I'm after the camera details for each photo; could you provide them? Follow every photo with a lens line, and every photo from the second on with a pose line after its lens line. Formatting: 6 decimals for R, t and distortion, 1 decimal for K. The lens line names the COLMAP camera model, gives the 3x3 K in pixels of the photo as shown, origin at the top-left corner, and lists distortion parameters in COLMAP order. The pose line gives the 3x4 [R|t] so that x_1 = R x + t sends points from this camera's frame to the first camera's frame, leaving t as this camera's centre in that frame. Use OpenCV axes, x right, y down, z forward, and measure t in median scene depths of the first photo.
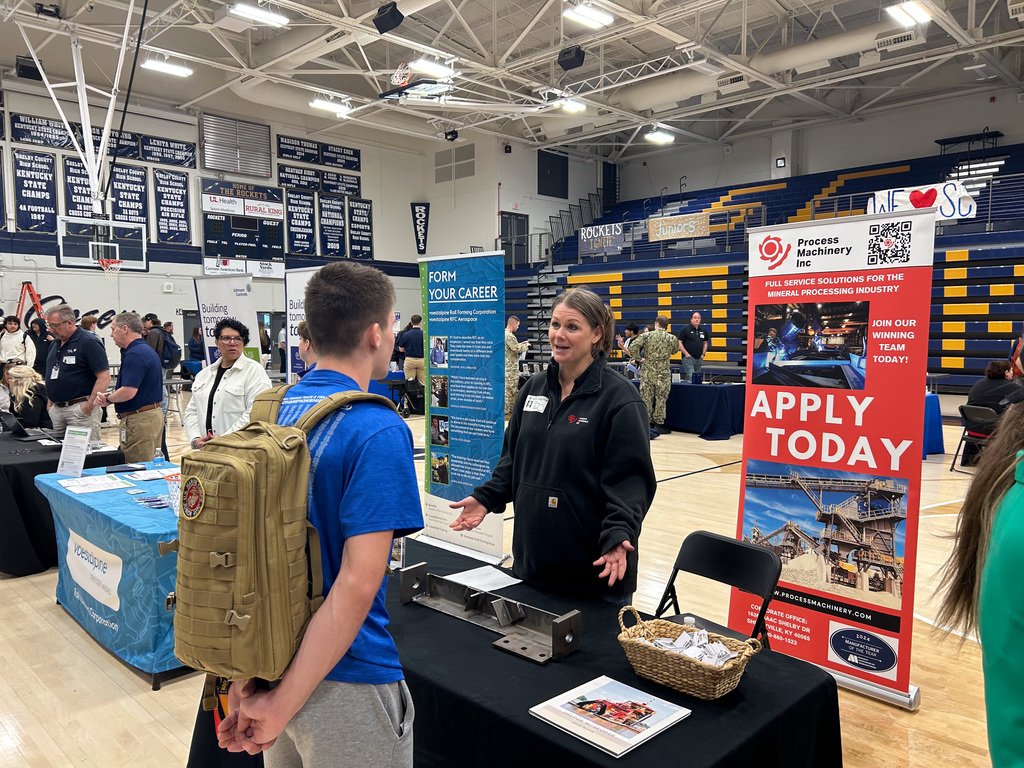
lens RADIAL K [[793.7, 0, 512.2], [0, 793.7, 392.6], [0, 0, 1]] dist [0.082878, 0.004151]
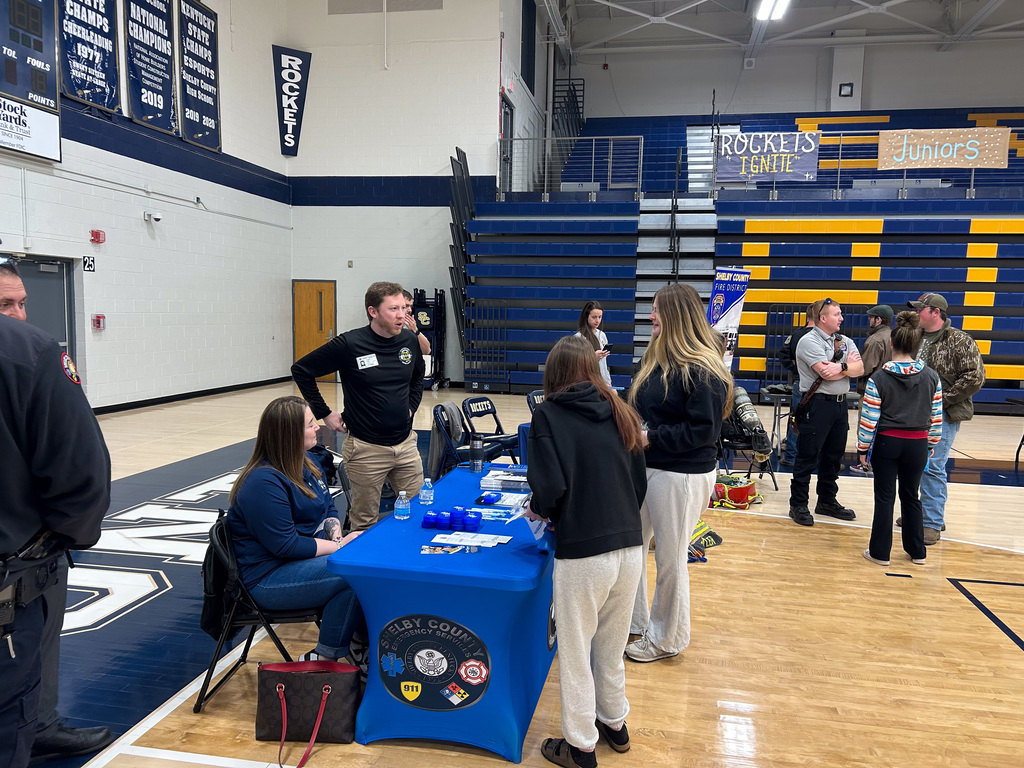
lens RADIAL K [[793.7, 0, 527.9], [0, 793.7, 385.7], [0, 0, 1]] dist [0.082878, 0.004151]
pose [[0.828778, -0.027757, 0.558888, -0.294508], [0.015777, 0.999531, 0.026247, -0.042830], [-0.559355, -0.012935, 0.828827, 0.527602]]
